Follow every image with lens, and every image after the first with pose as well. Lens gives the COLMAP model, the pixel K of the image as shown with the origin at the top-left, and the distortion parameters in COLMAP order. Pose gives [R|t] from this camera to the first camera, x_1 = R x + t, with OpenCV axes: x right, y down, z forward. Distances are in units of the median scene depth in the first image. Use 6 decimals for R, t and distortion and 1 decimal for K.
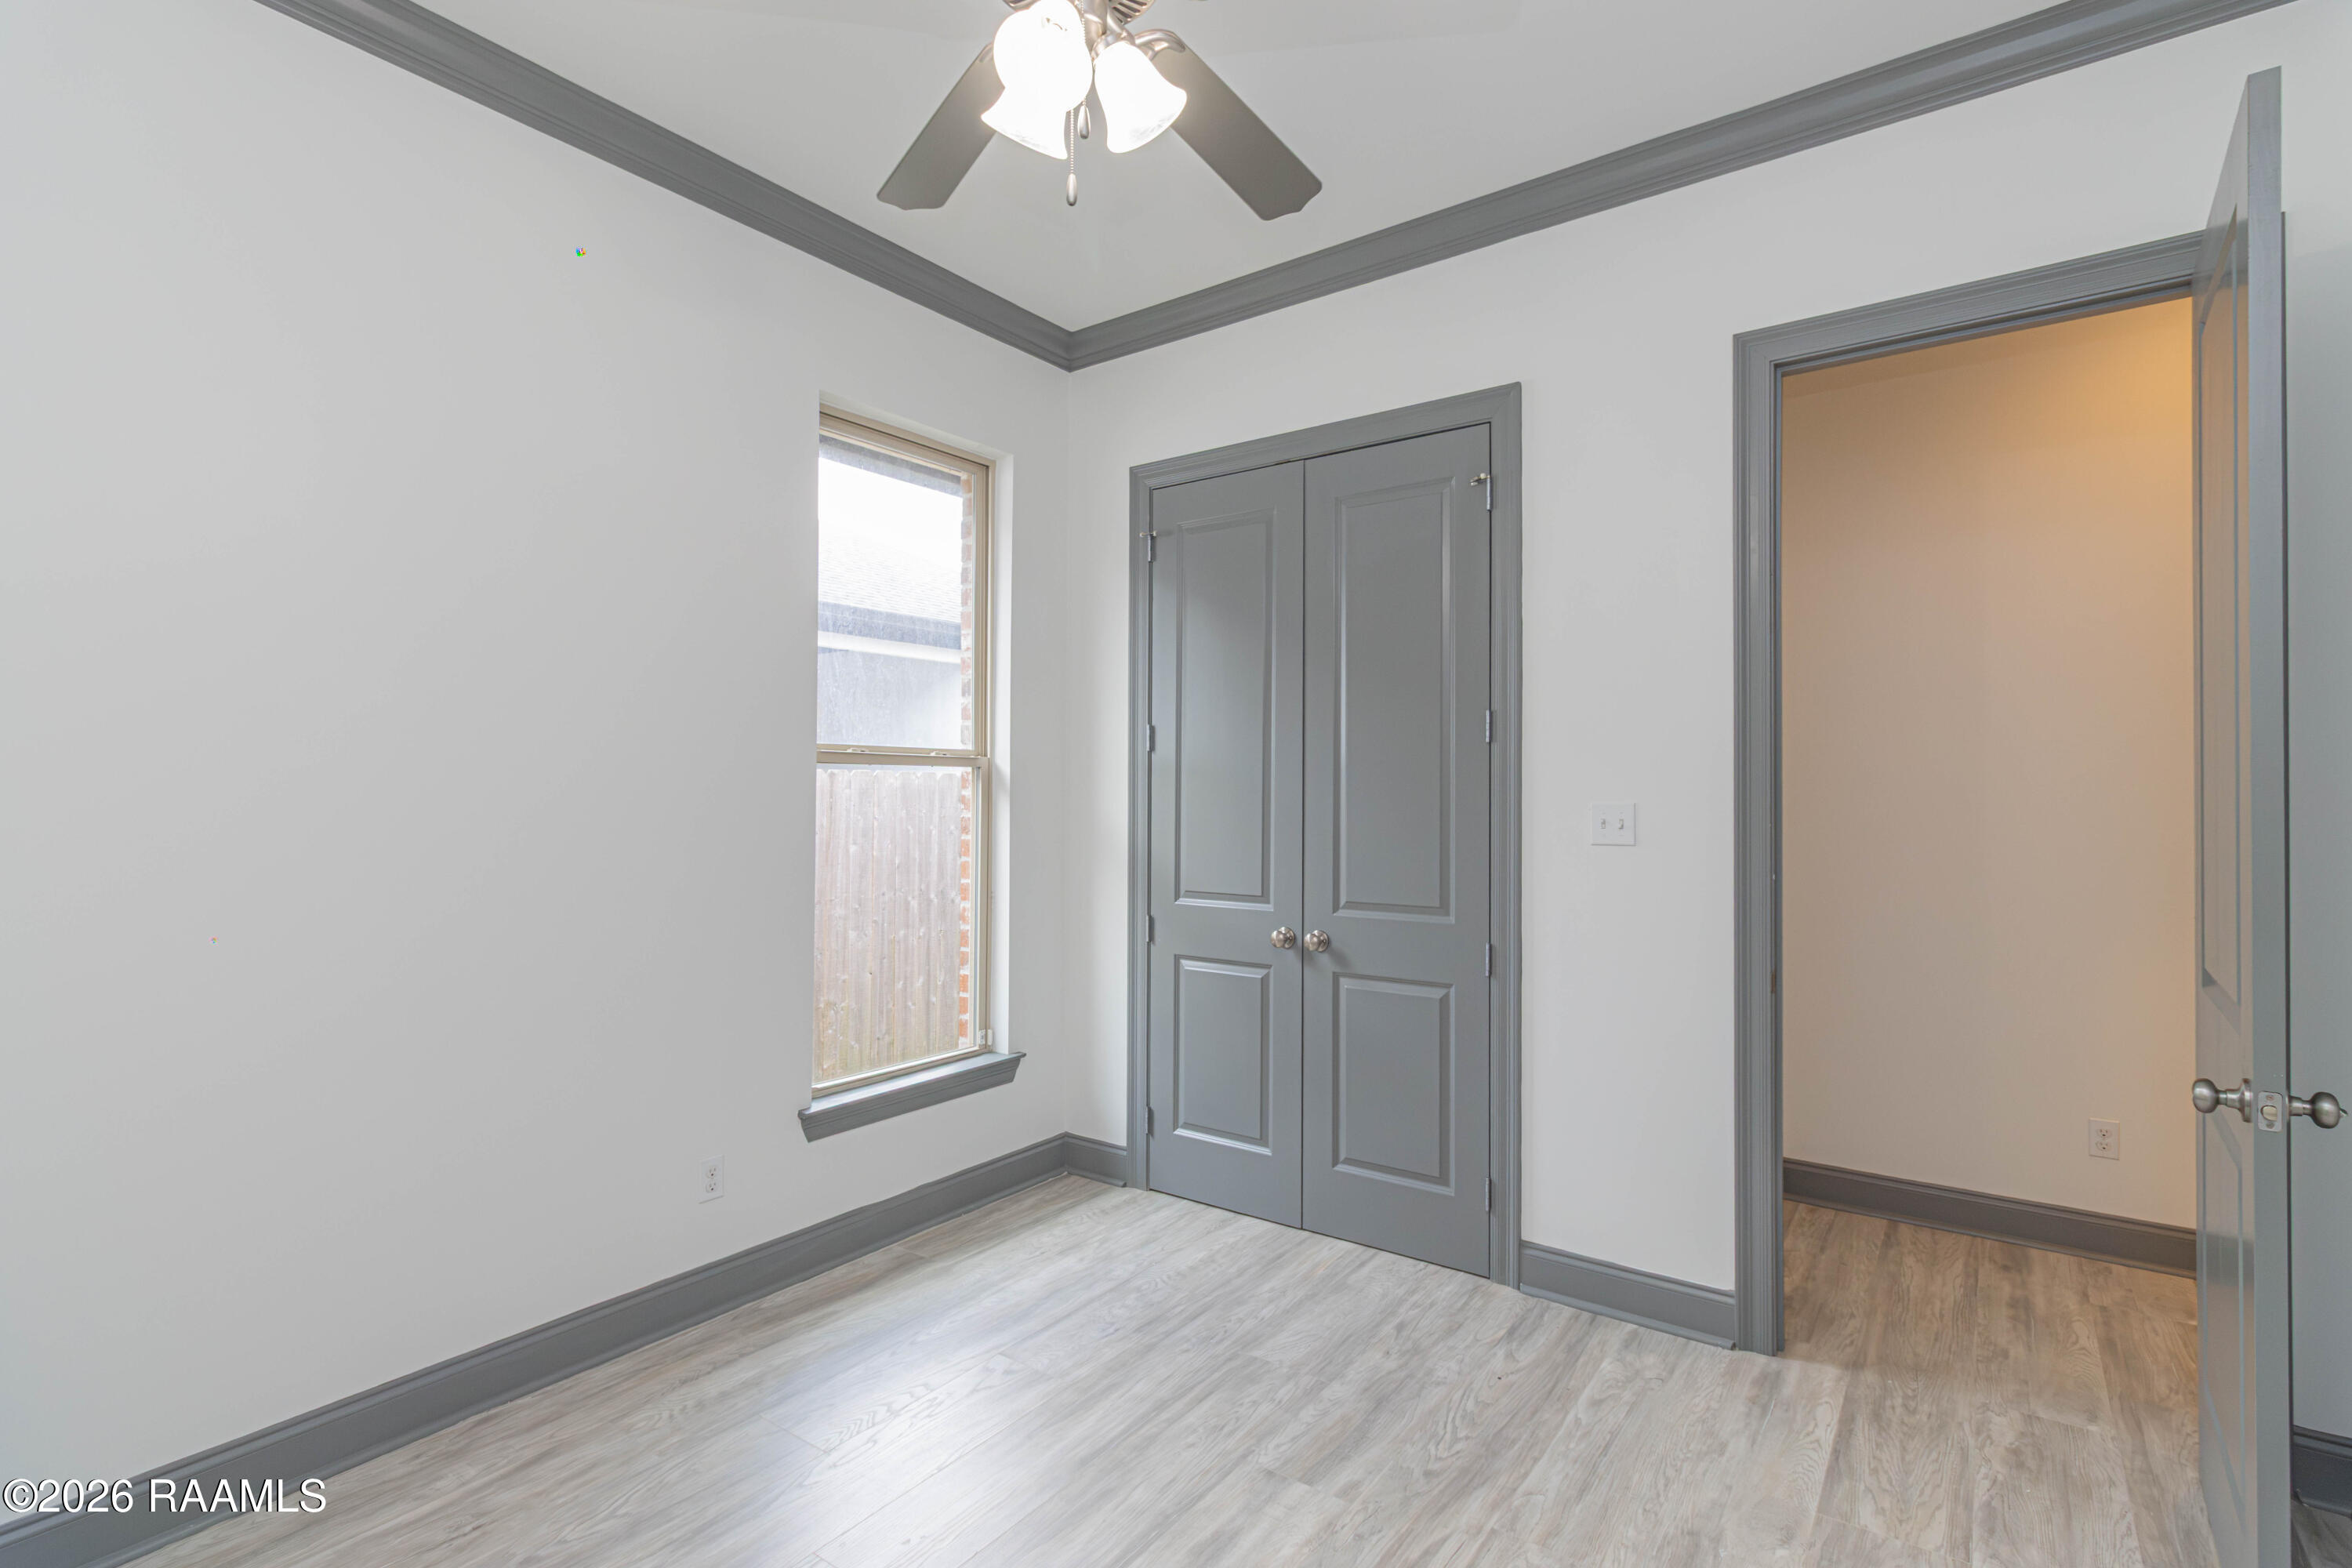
lens RADIAL K [[1137.0, 0, 1156.6], [0, 1137.0, 793.5], [0, 0, 1]] dist [0.006293, -0.000912]
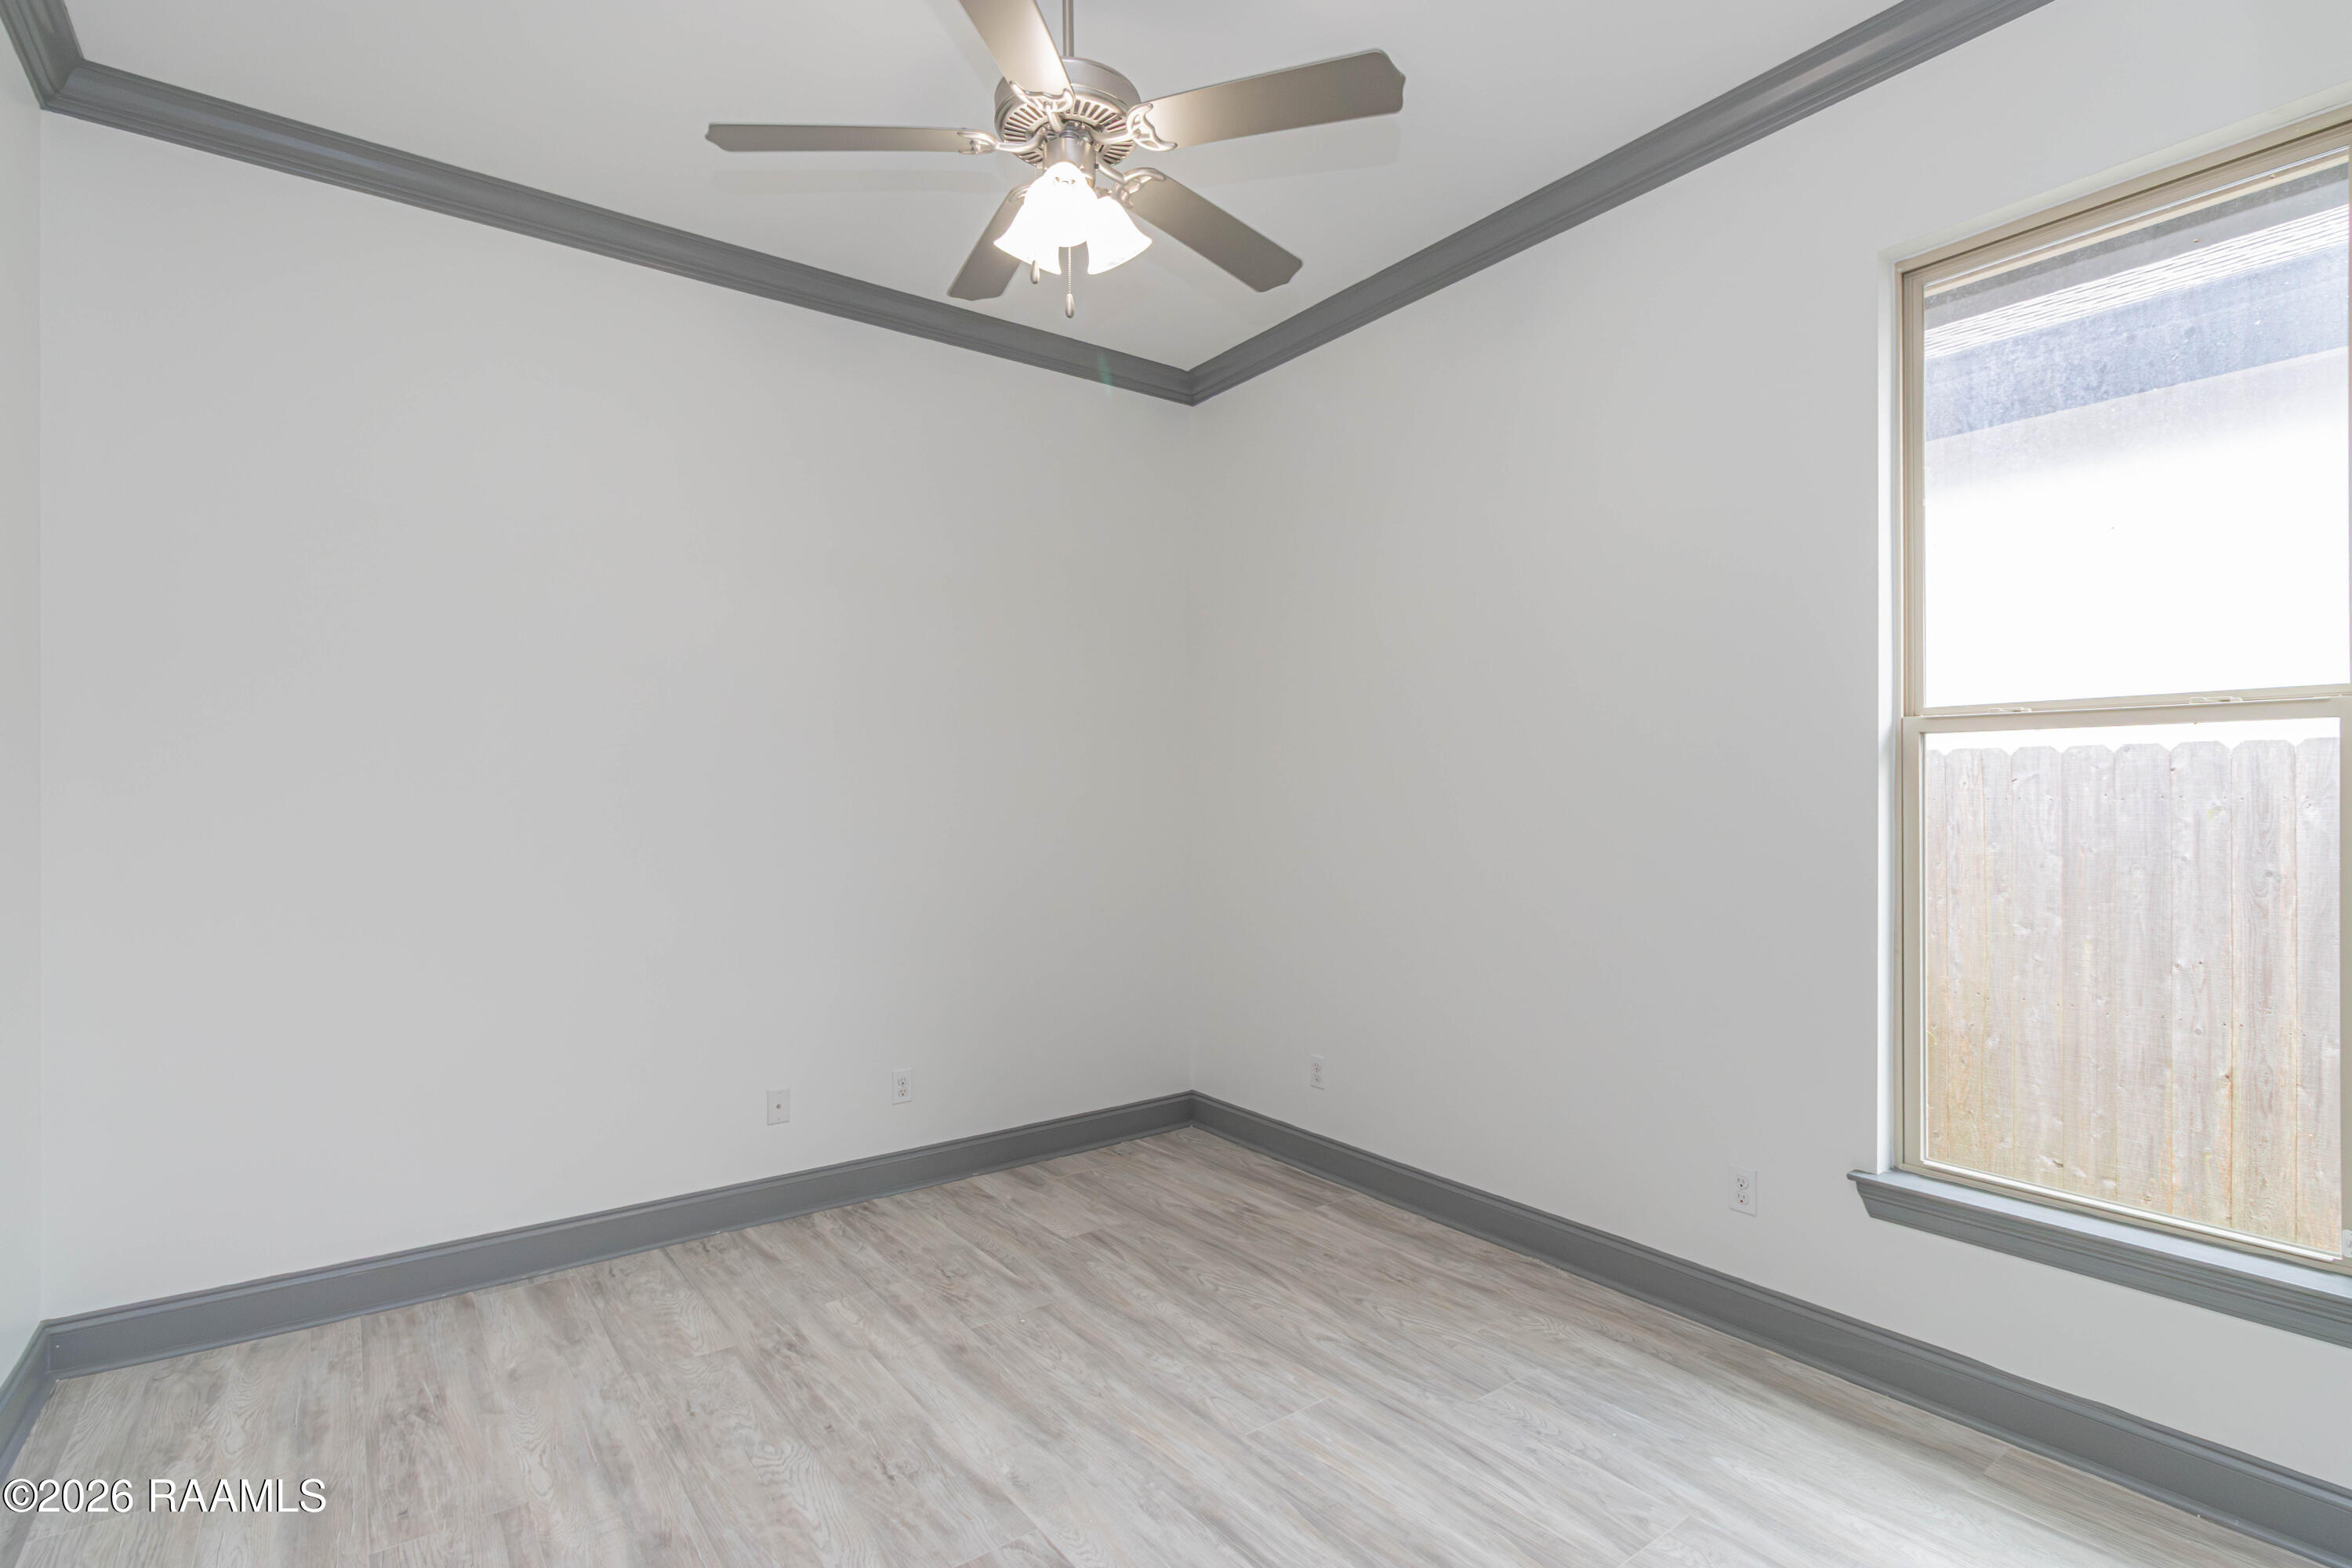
lens RADIAL K [[1137.0, 0, 1227.2], [0, 1137.0, 781.1], [0, 0, 1]] dist [0.006293, -0.000912]
pose [[-0.277776, -0.005664, -0.960629, 0.669938], [0.010395, 0.999906, -0.008902, 0.007277], [0.960590, -0.012458, -0.277691, 0.915801]]
